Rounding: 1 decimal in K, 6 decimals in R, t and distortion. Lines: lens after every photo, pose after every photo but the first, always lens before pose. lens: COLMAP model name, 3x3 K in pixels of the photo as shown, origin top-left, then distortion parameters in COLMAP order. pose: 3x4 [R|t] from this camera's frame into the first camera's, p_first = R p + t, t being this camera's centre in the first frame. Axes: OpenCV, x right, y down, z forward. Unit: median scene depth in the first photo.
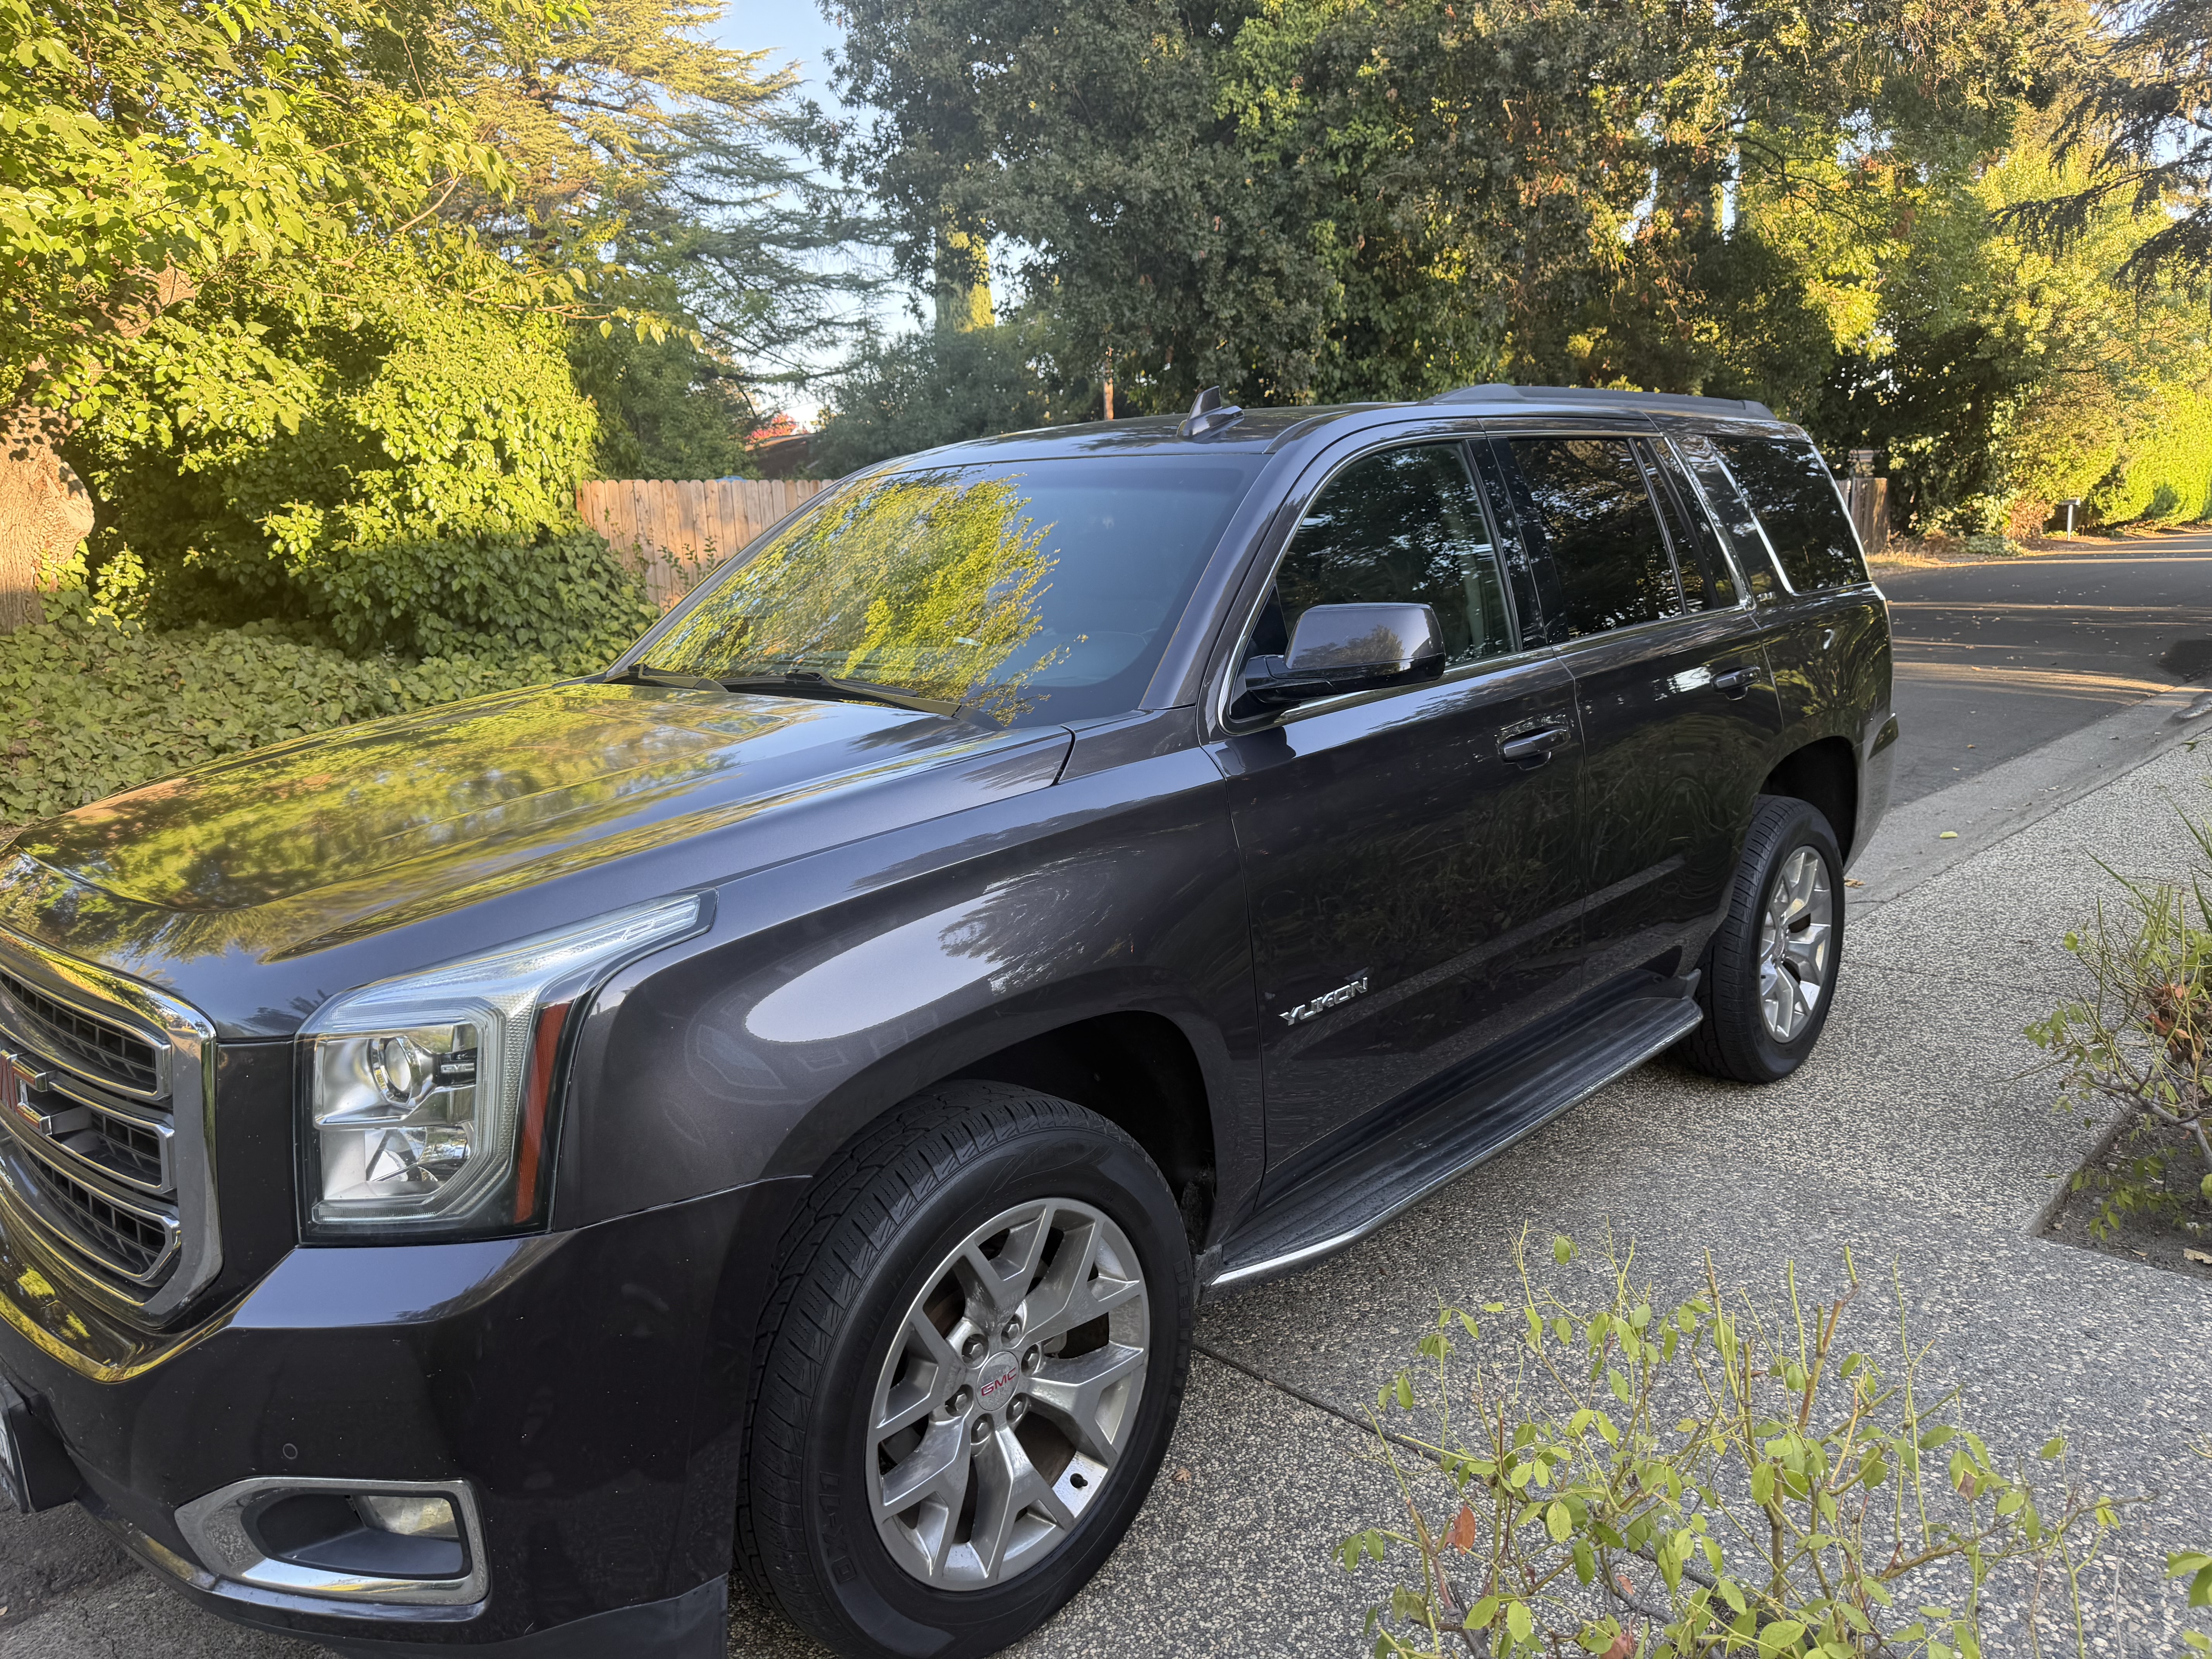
lens RADIAL K [[1612.5, 0, 1106.0], [0, 1612.5, 829.5], [0, 0, 1]] dist [0.034518, -0.042247]
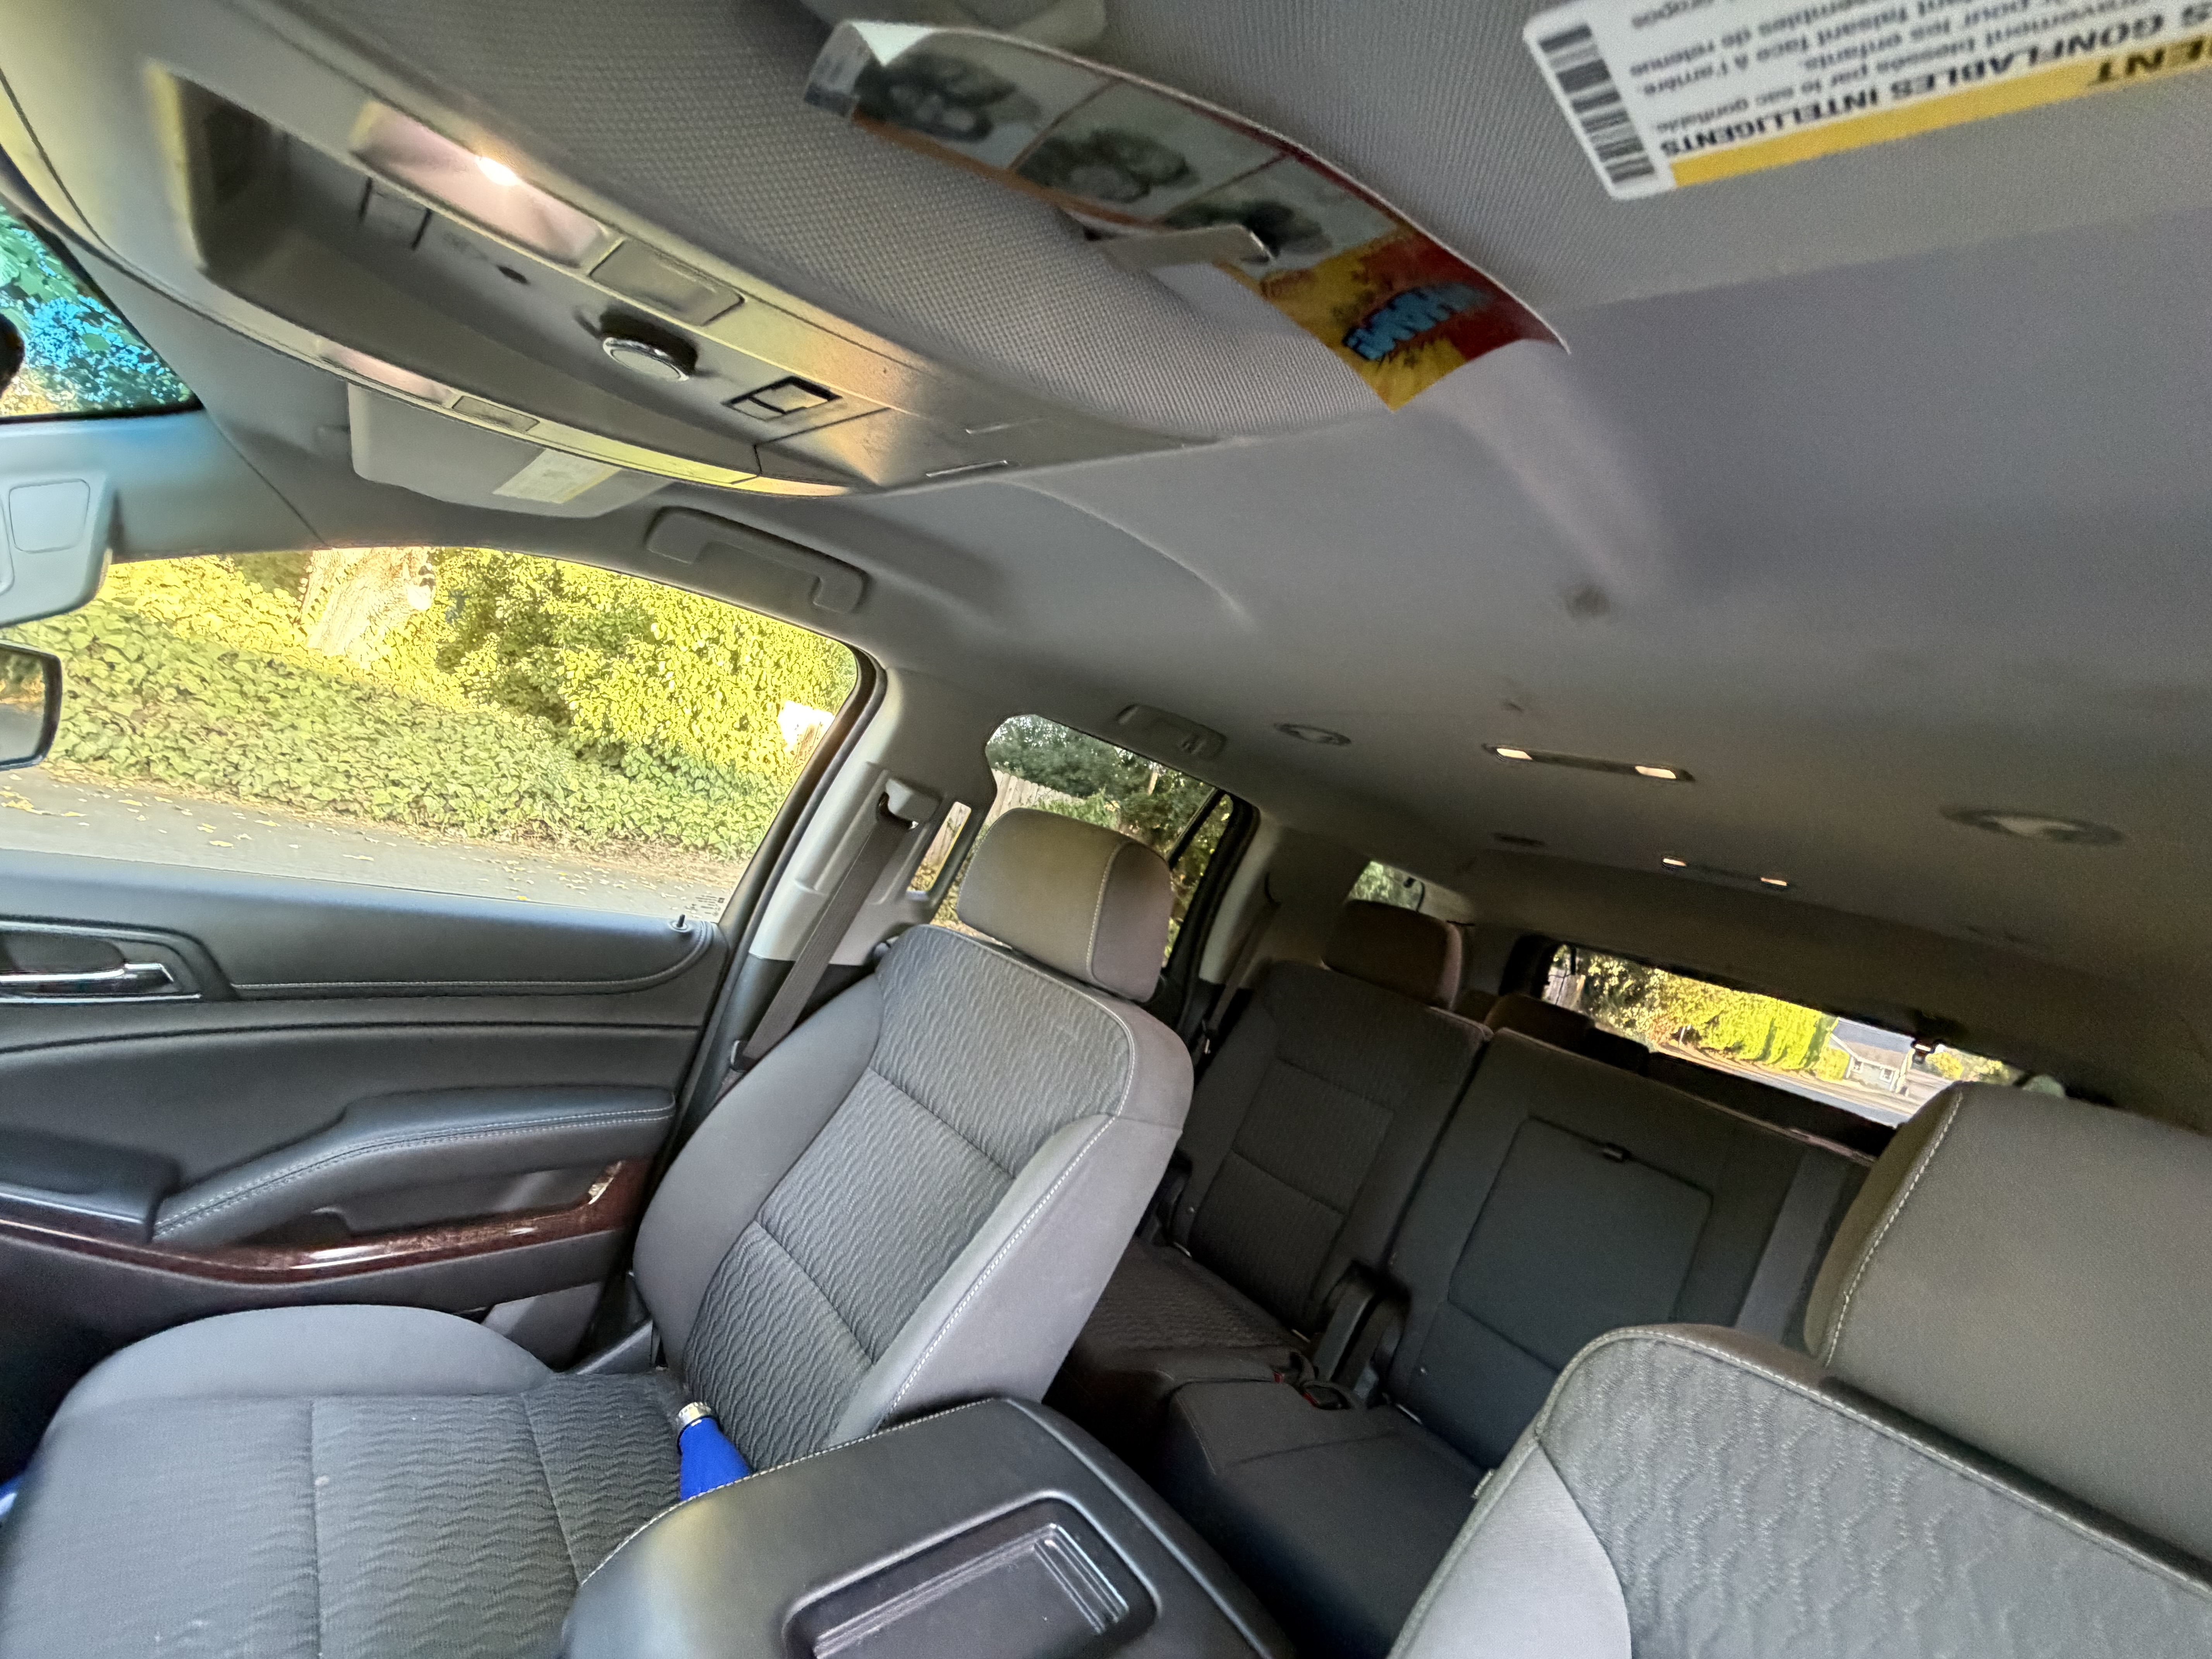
lens RADIAL K [[890.3, 0, 1106.0], [0, 890.3, 829.5], [0, 0, 1]] dist [-0.000507, 0.000045]
pose [[0.946194, 0.321832, -0.033765, 0.007671], [-0.321913, 0.925490, -0.199598, -0.045562], [-0.032988, 0.199728, 0.979296, 0.258635]]
